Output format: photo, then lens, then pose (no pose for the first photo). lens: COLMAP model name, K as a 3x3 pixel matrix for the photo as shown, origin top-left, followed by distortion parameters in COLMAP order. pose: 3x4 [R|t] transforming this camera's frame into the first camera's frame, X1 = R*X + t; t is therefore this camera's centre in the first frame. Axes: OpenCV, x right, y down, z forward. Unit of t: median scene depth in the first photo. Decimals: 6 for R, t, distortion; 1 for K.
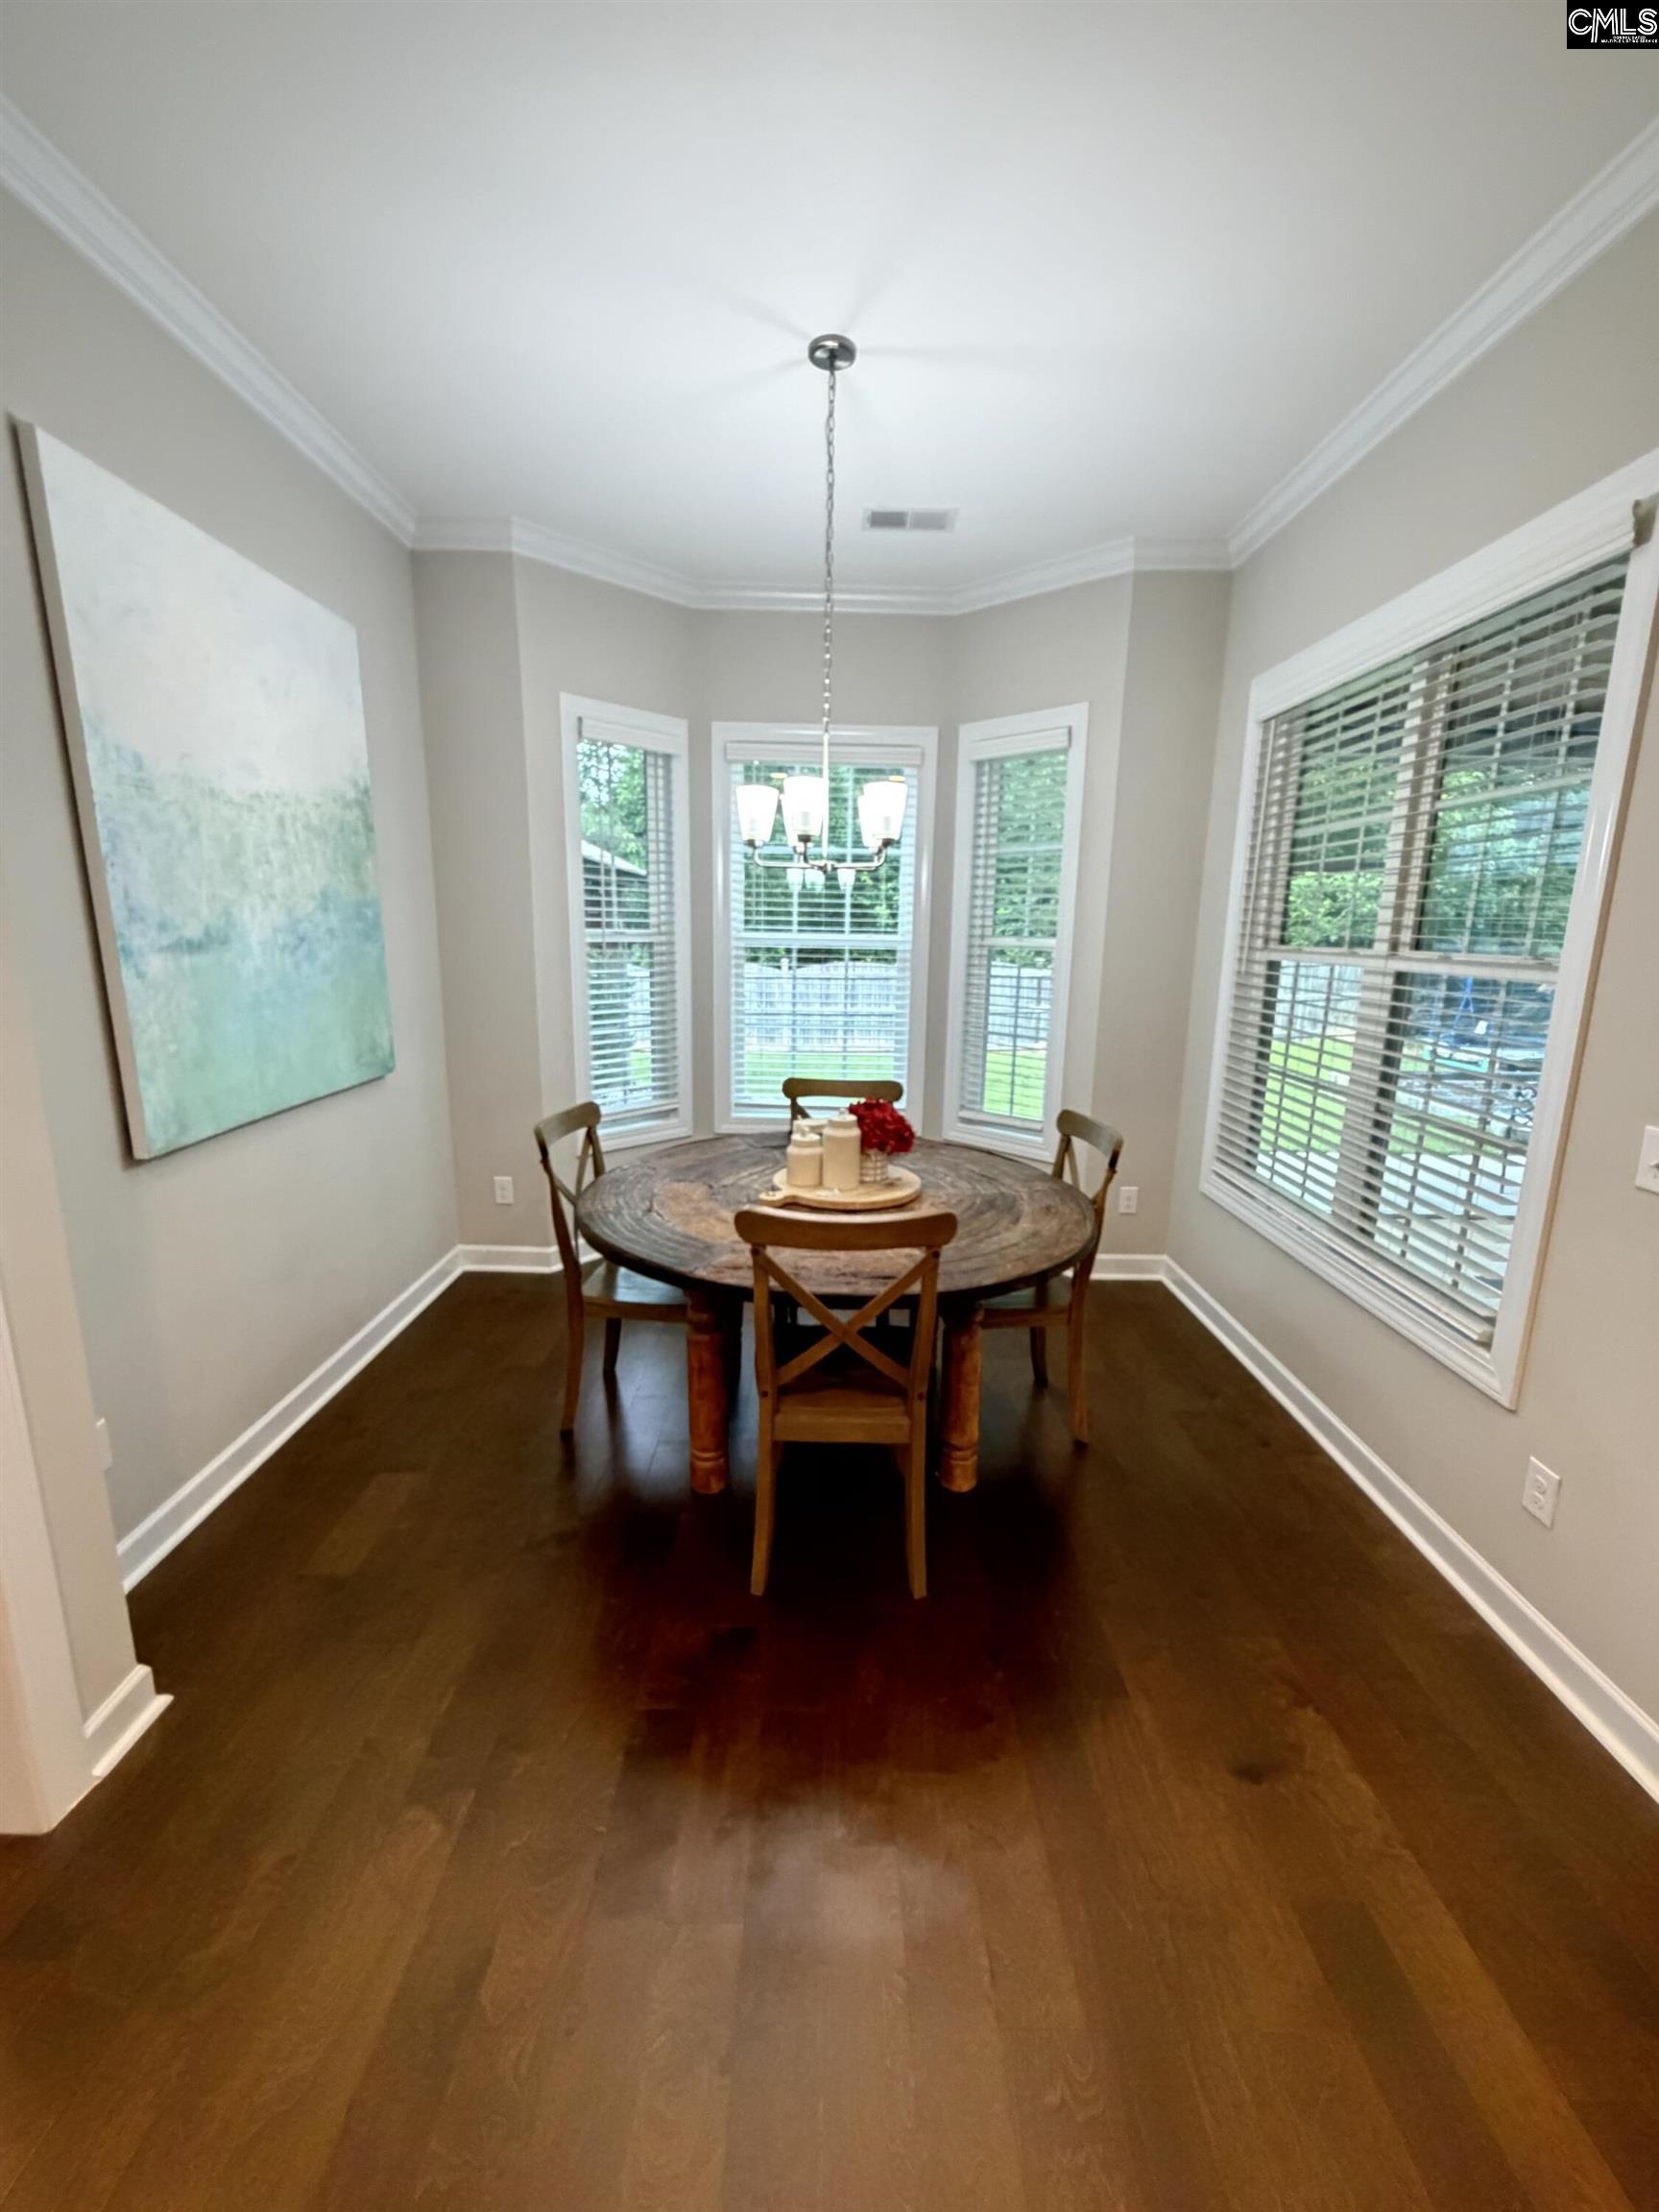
lens RADIAL K [[879.5, 0, 828.4], [0, 879.5, 1103.5], [0, 0, 1]] dist [-0.001384, -0.000069]
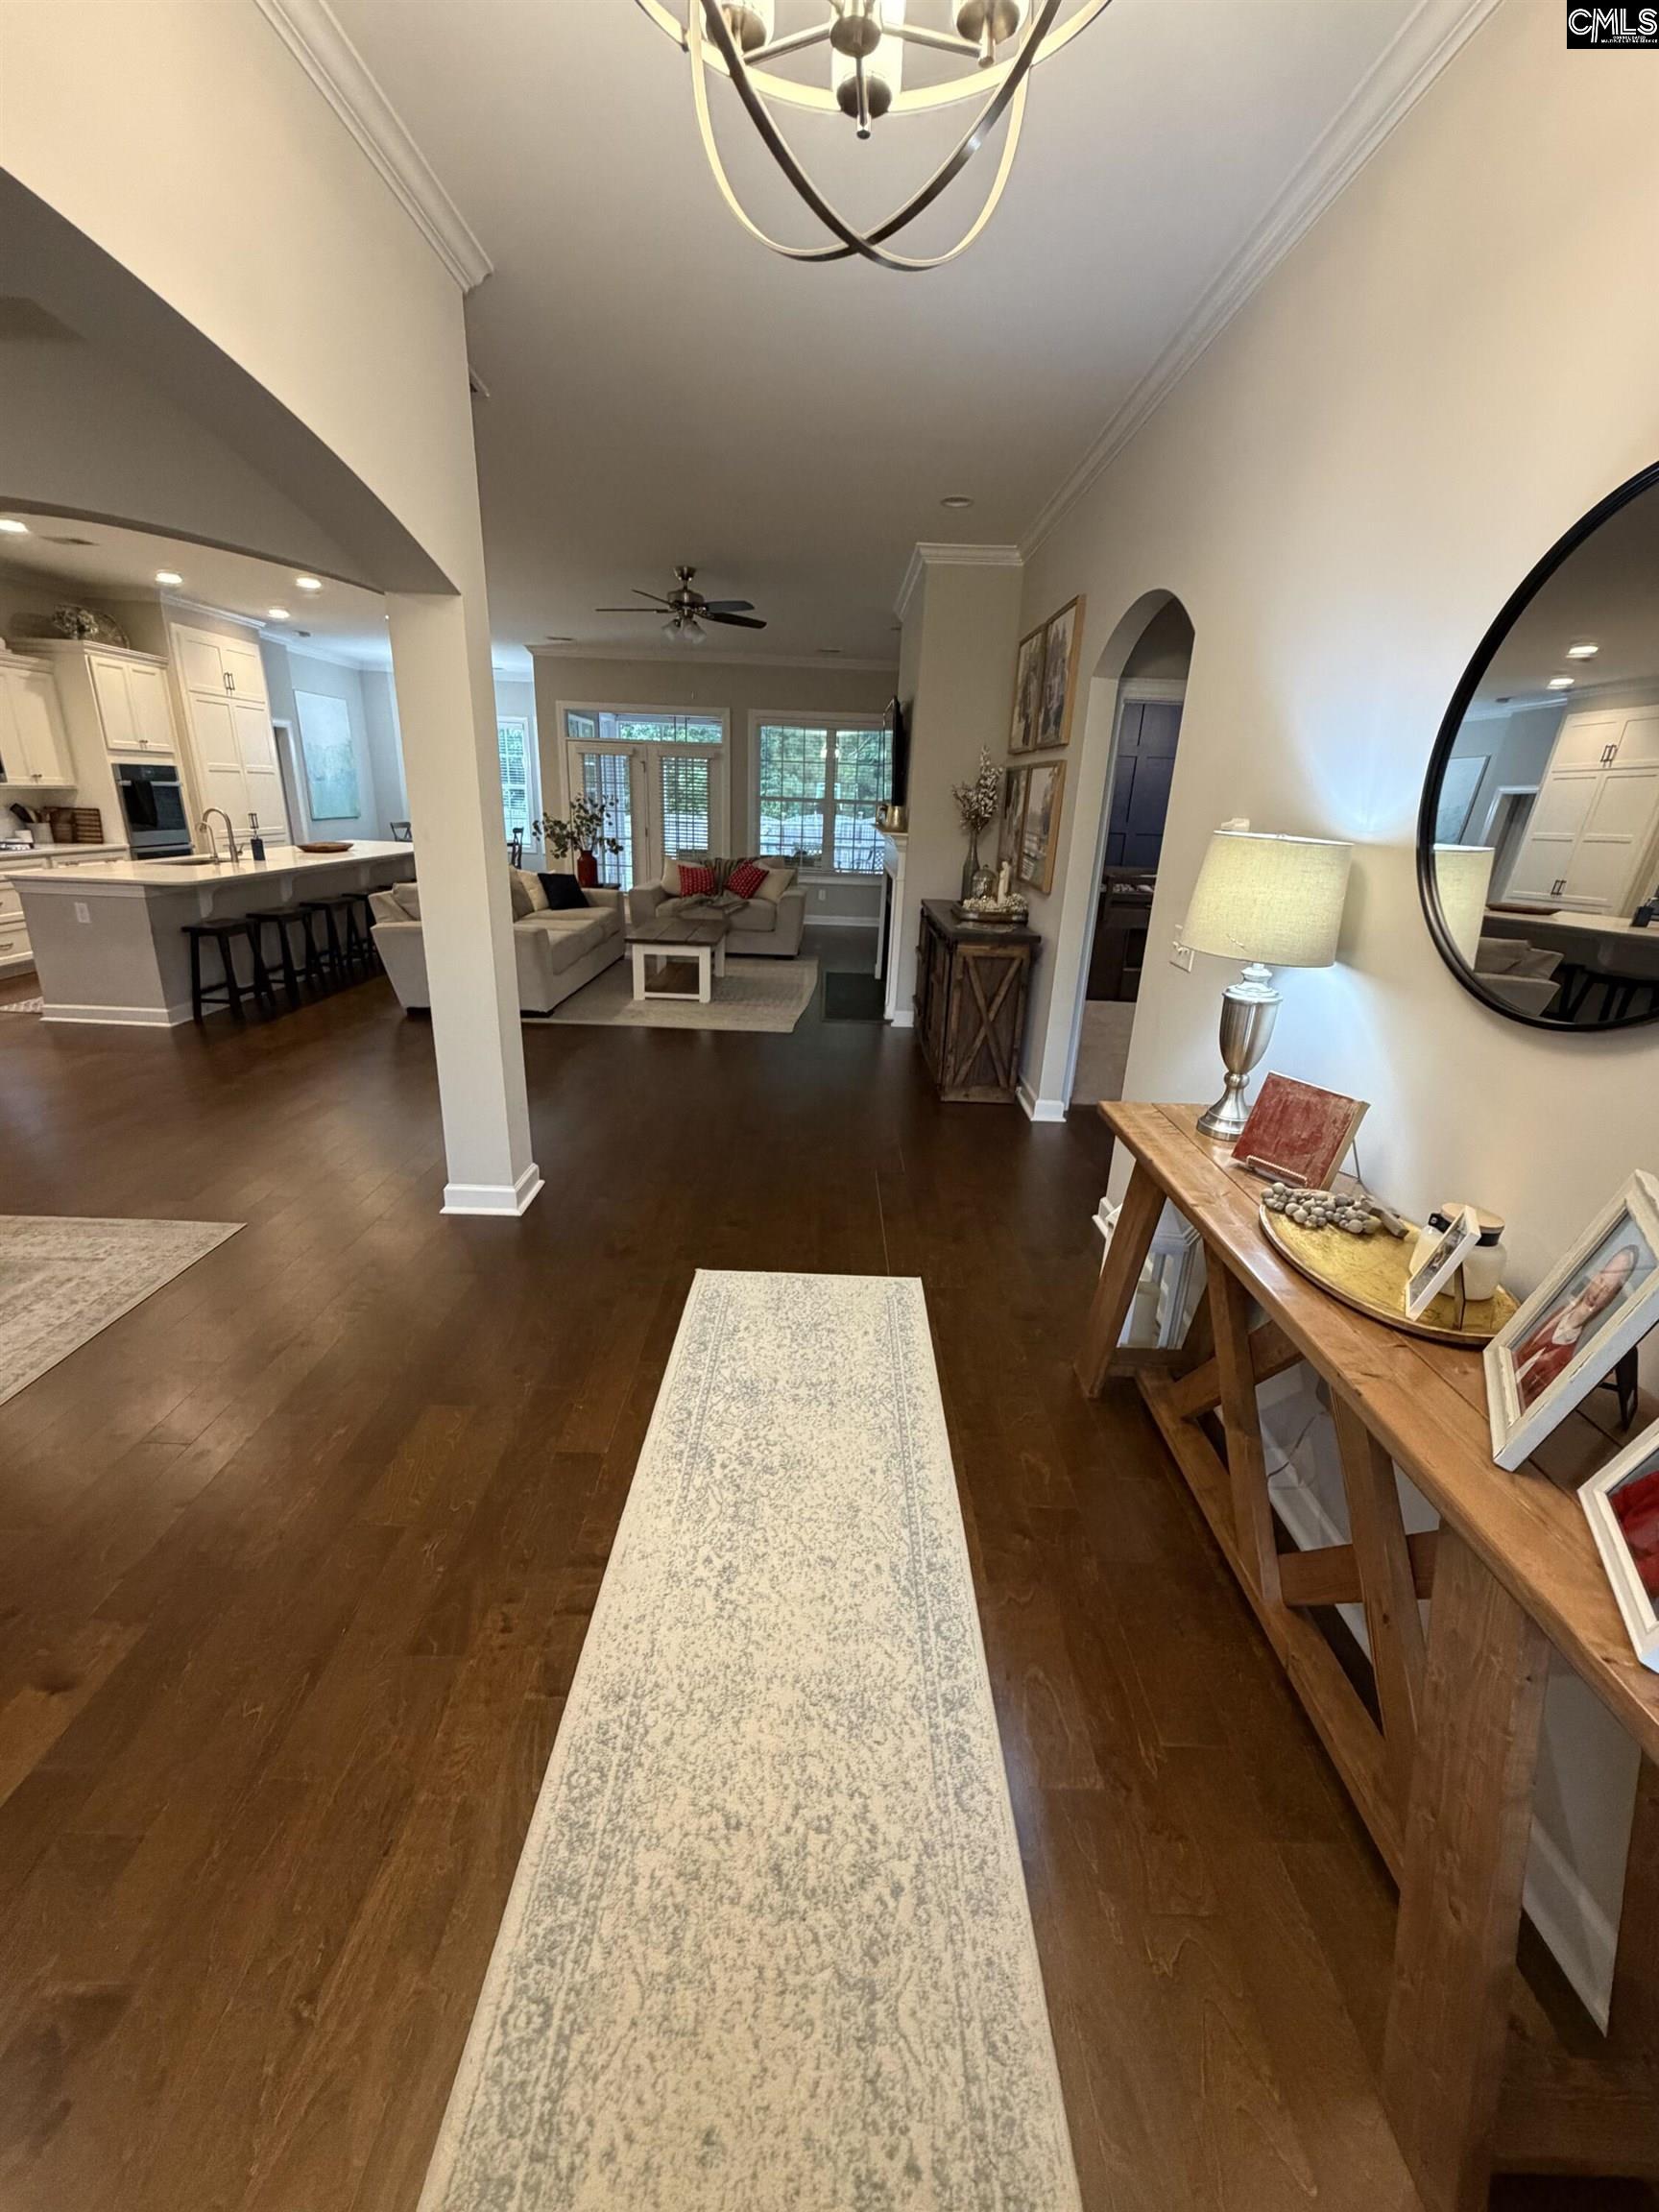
lens RADIAL K [[879.5, 0, 825.1], [0, 879.5, 1106.8], [0, 0, 1]] dist [-0.001384, -0.000069]
pose [[0.999669, 0.025715, 0.001095, 1.727755], [-0.025617, 0.989944, 0.139124, 0.700855], [0.002494, -0.139106, 0.990274, -3.292824]]
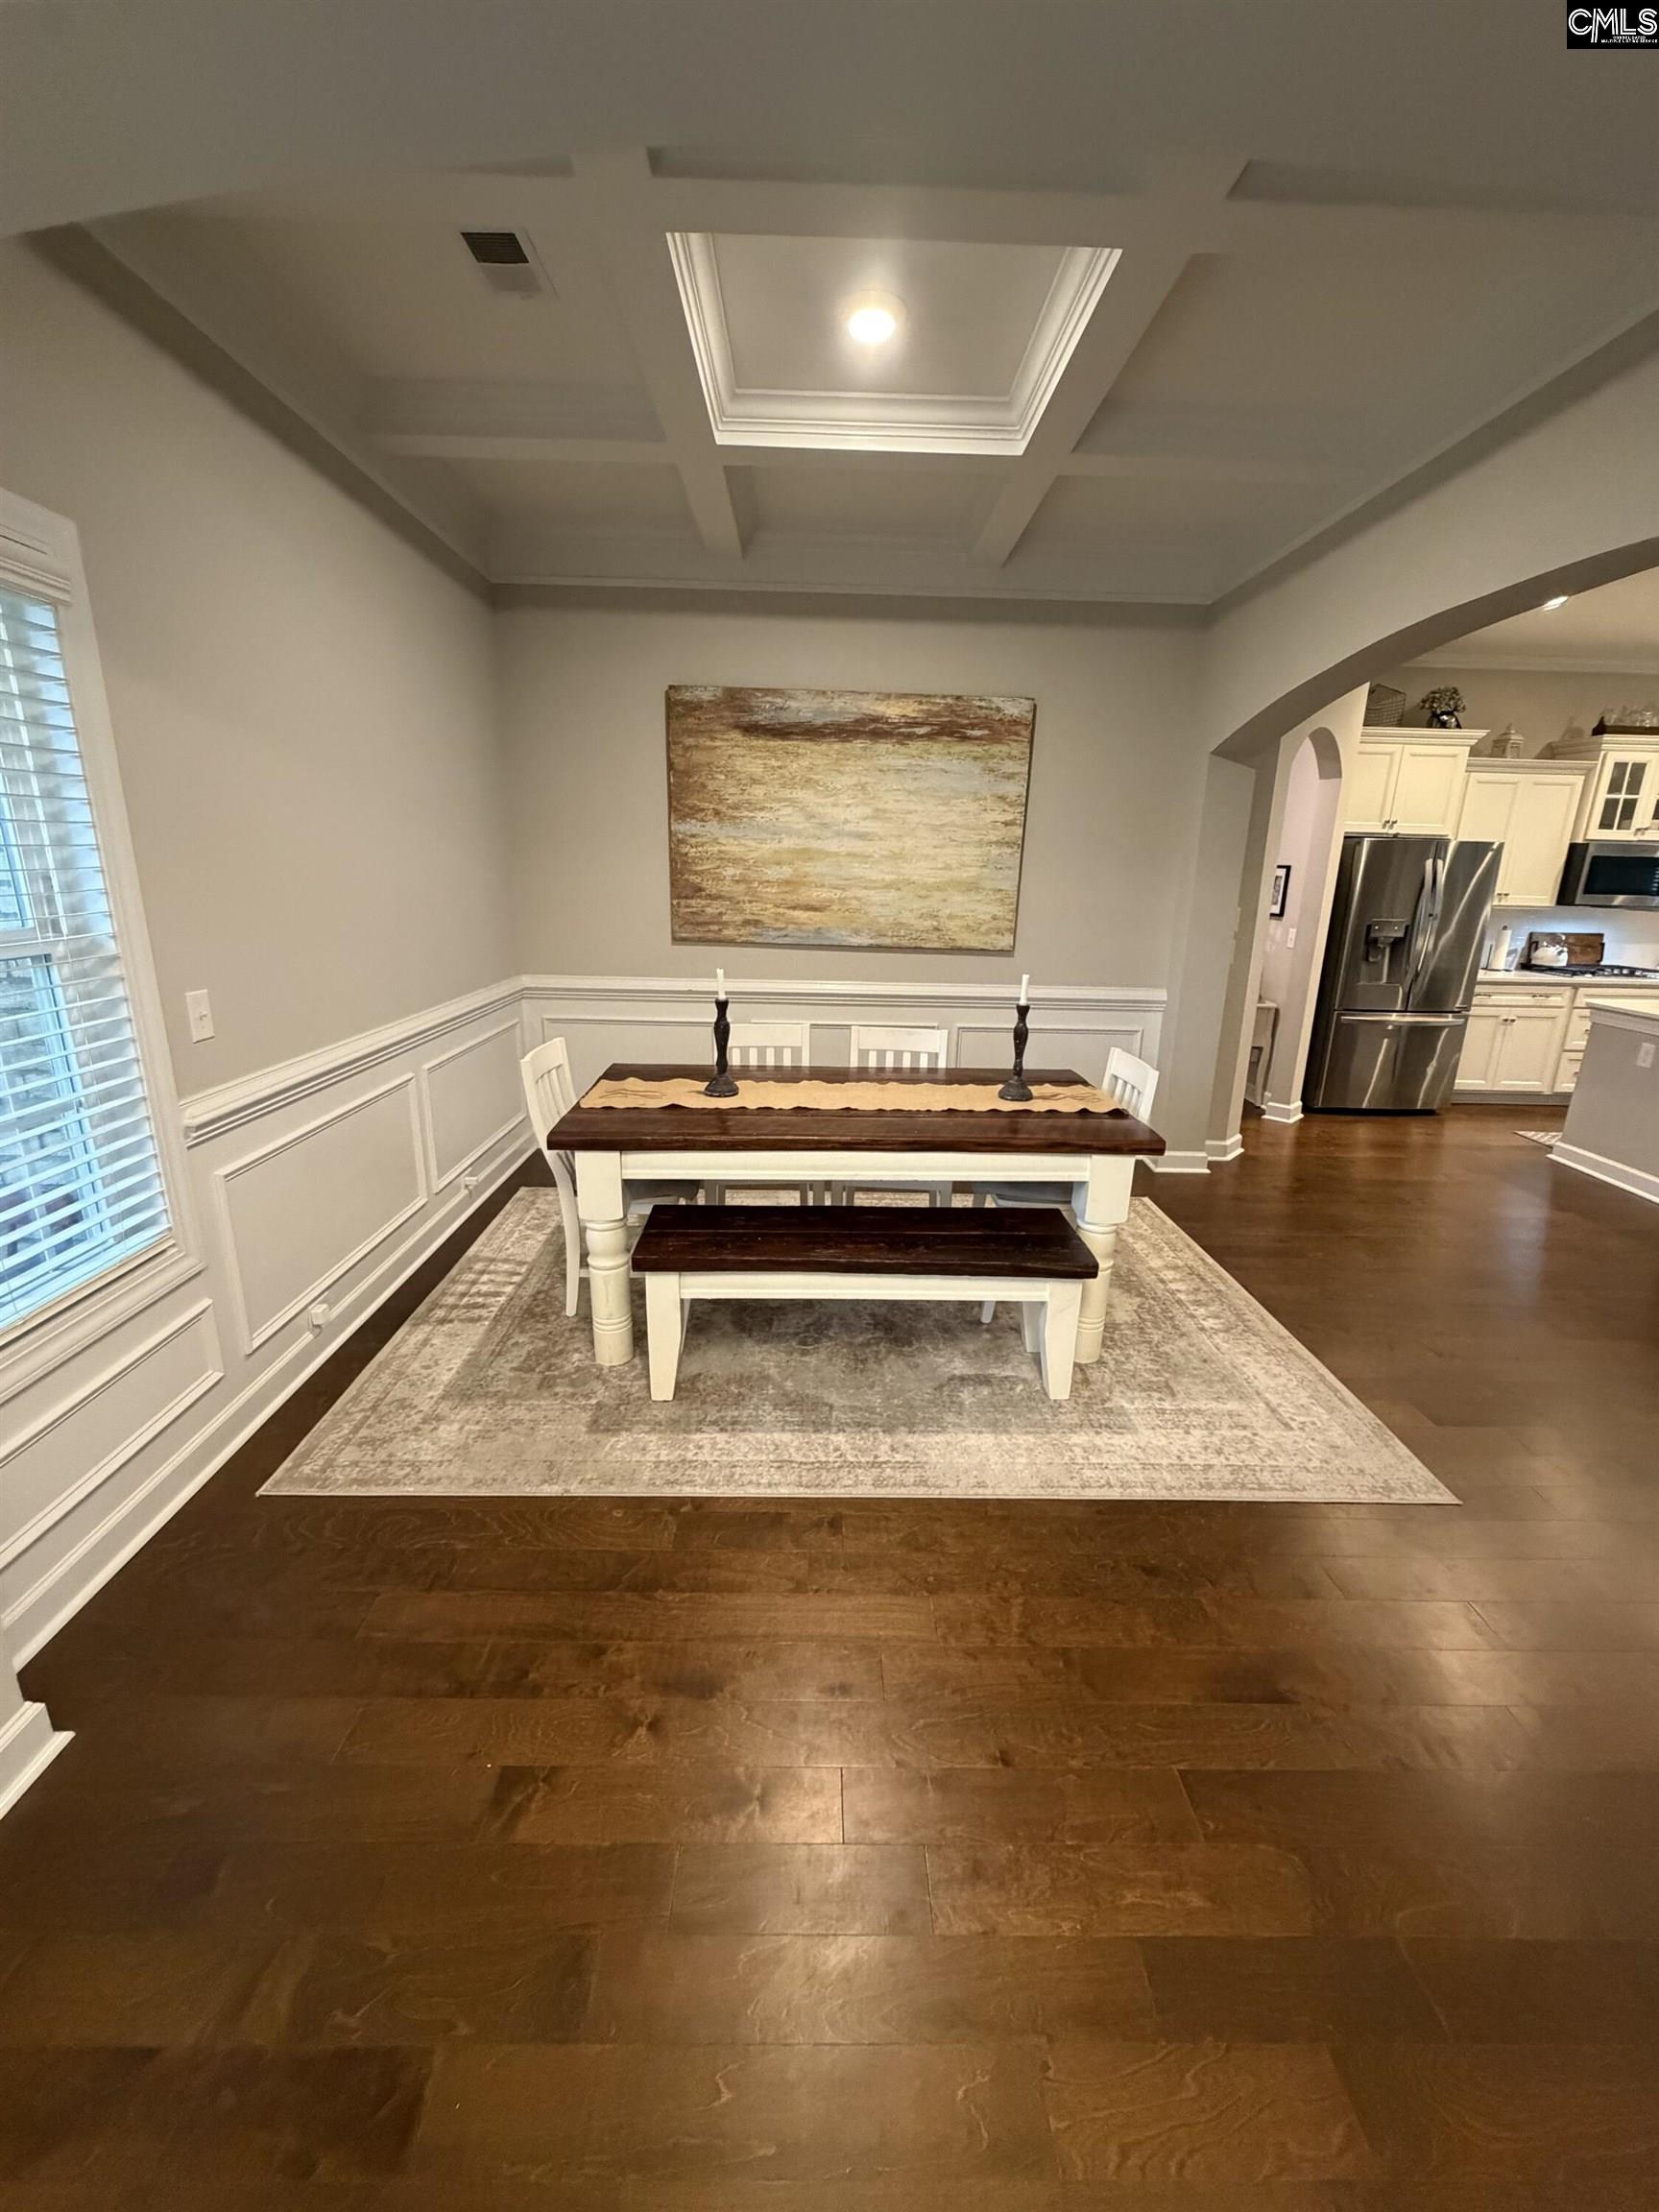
lens RADIAL K [[879.5, 0, 830.2], [0, 879.5, 1101.9], [0, 0, 1]] dist [-0.001384, -0.000069]
pose [[0.008337, 0.242561, -0.970100, 1.668100], [-0.219071, 0.947010, 0.234904, 0.626205], [0.975673, 0.210562, 0.061034, -2.896503]]
